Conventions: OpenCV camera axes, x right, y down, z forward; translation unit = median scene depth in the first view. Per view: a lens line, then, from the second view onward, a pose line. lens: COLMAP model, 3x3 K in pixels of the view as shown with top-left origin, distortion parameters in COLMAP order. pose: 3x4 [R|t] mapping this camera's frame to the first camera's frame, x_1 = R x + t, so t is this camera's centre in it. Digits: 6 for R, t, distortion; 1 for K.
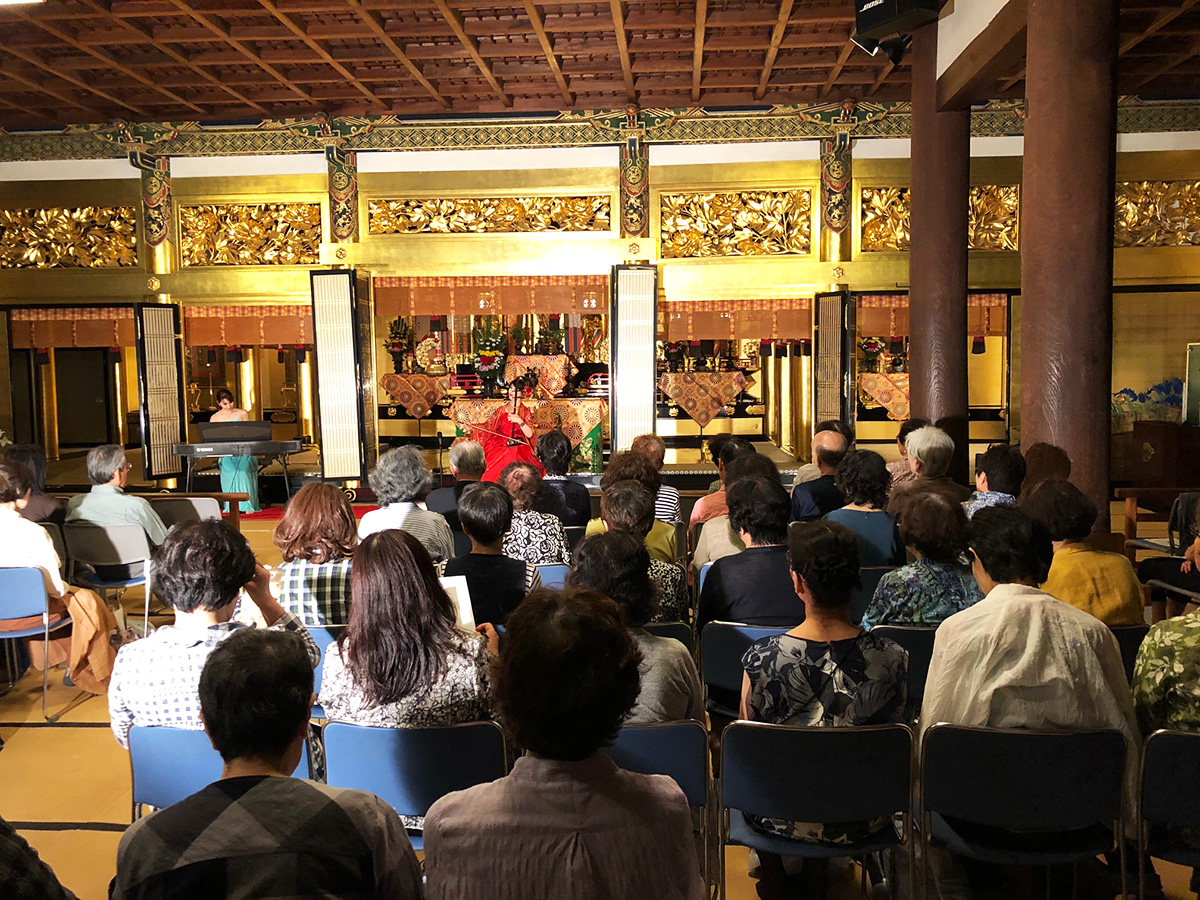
lens RADIAL K [[978.6, 0, 600.0], [0, 978.6, 450.0], [0, 0, 1]] dist [0.127704, 0.000065]
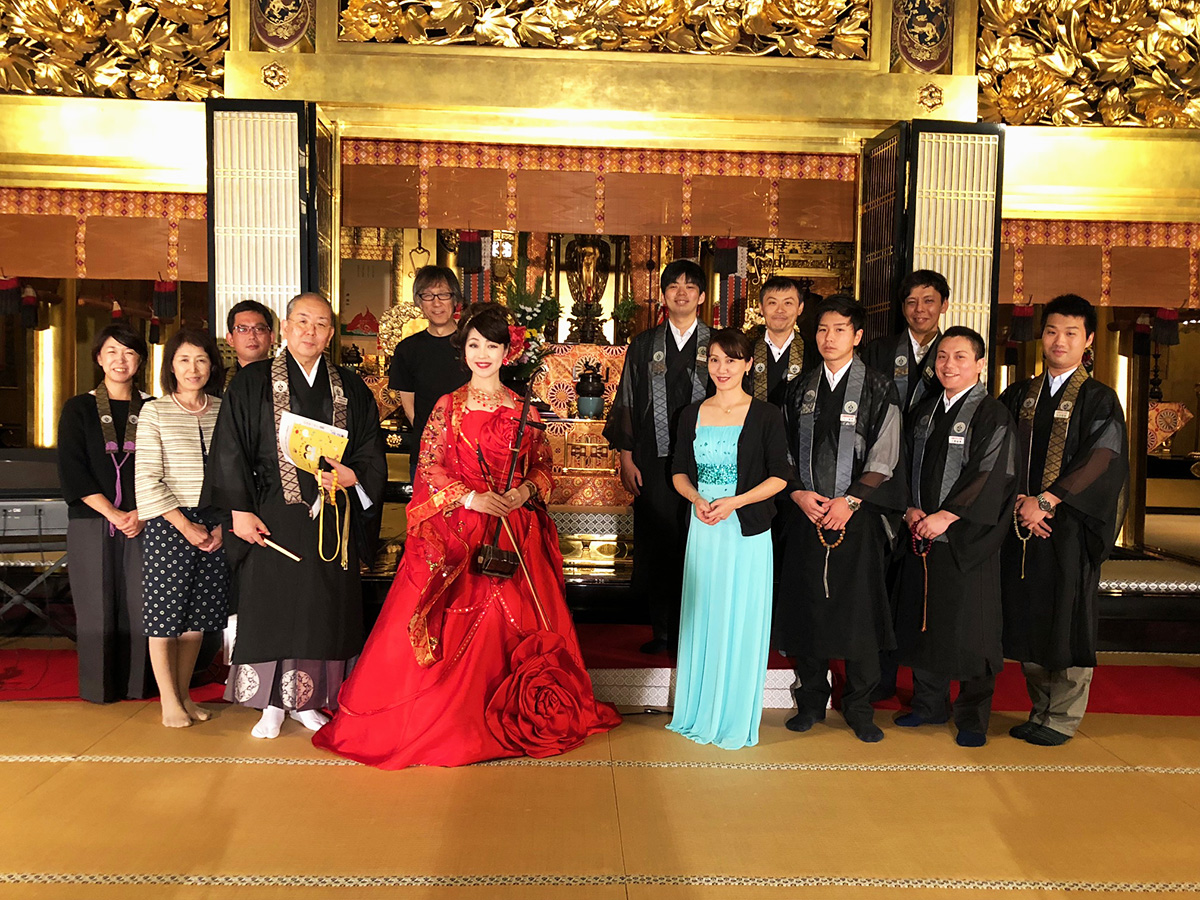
lens RADIAL K [[1118.4, 0, 600.0], [0, 1118.4, 450.0], [0, 0, 1]] dist [-0.001665, 0.111331]
pose [[0.993900, 0.029394, 0.106298, -0.164180], [-0.025227, 0.998868, -0.040338, -0.015182], [-0.107363, 0.037410, 0.993516, 0.490585]]
